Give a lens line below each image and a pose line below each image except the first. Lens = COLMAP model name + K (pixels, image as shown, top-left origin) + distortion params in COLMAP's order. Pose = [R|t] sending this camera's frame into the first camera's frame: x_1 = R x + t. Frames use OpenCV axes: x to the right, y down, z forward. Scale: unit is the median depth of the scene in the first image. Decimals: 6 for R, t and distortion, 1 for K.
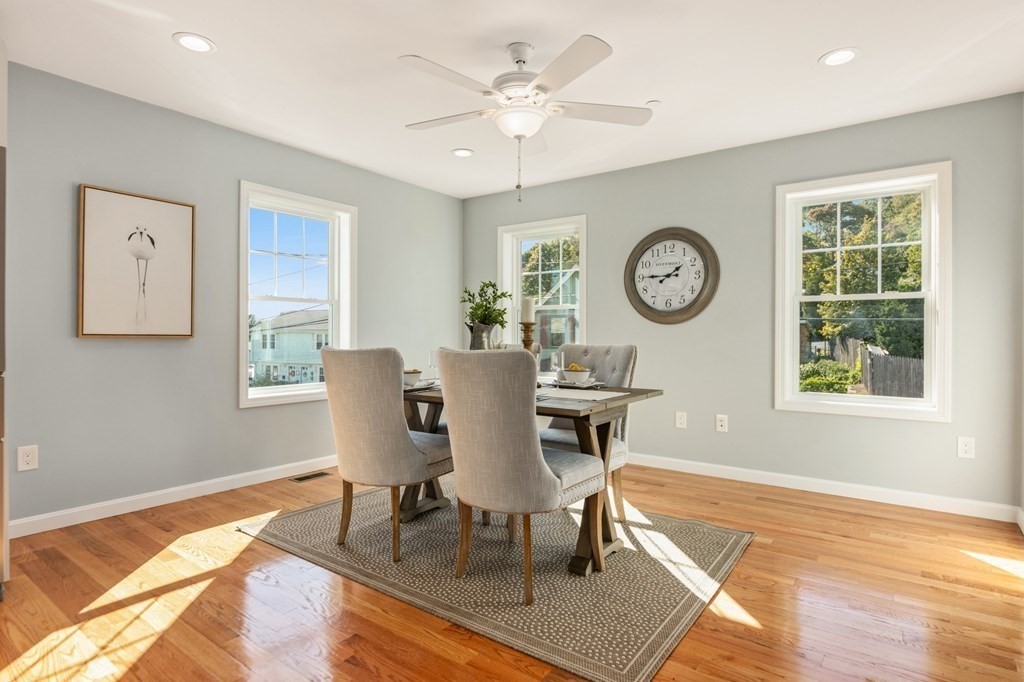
lens RADIAL K [[536.5, 0, 515.2], [0, 536.5, 342.3], [0, 0, 1]] dist [0.004687, 0.000723]
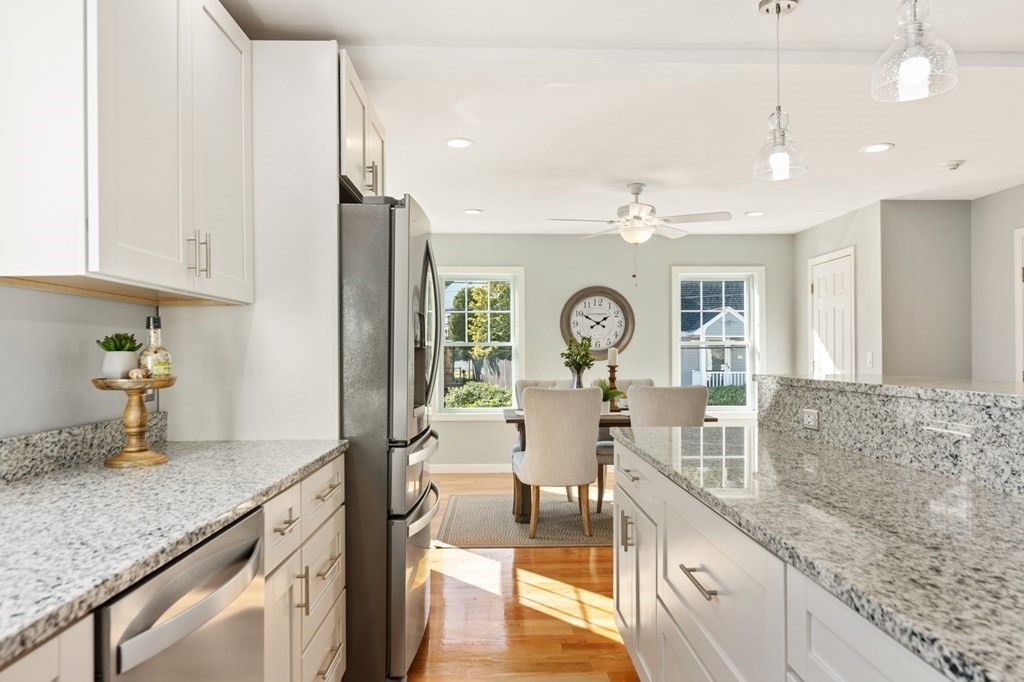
lens RADIAL K [[688.9, 0, 517.8], [0, 688.9, 343.6], [0, 0, 1]] dist [0.034174, 0.001993]
pose [[0.790337, 0.004354, 0.612657, -0.907881], [0.013147, 0.999624, -0.024065, -0.038154], [-0.612531, 0.027074, 0.789983, -0.200954]]
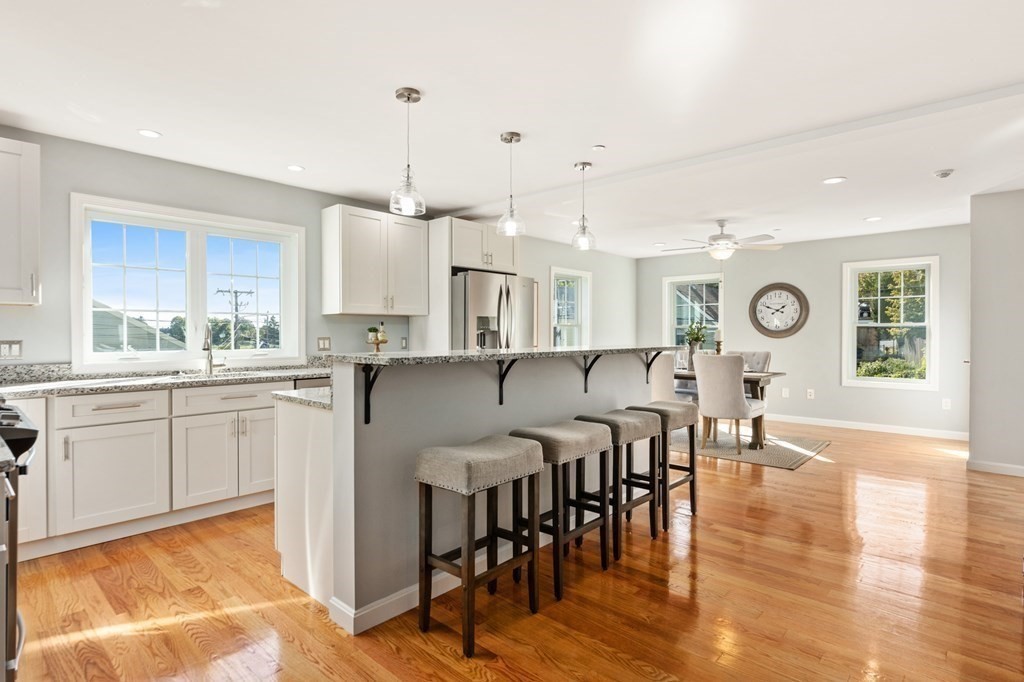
lens RADIAL K [[521.7, 0, 513.0], [0, 521.7, 340.2], [0, 0, 1]] dist [-0.002146, -0.000192]
pose [[0.993531, -0.001989, -0.113547, -0.388121], [0.001963, 0.999998, -0.000339, -0.028840], [0.113548, 0.000114, 0.993533, -0.807183]]
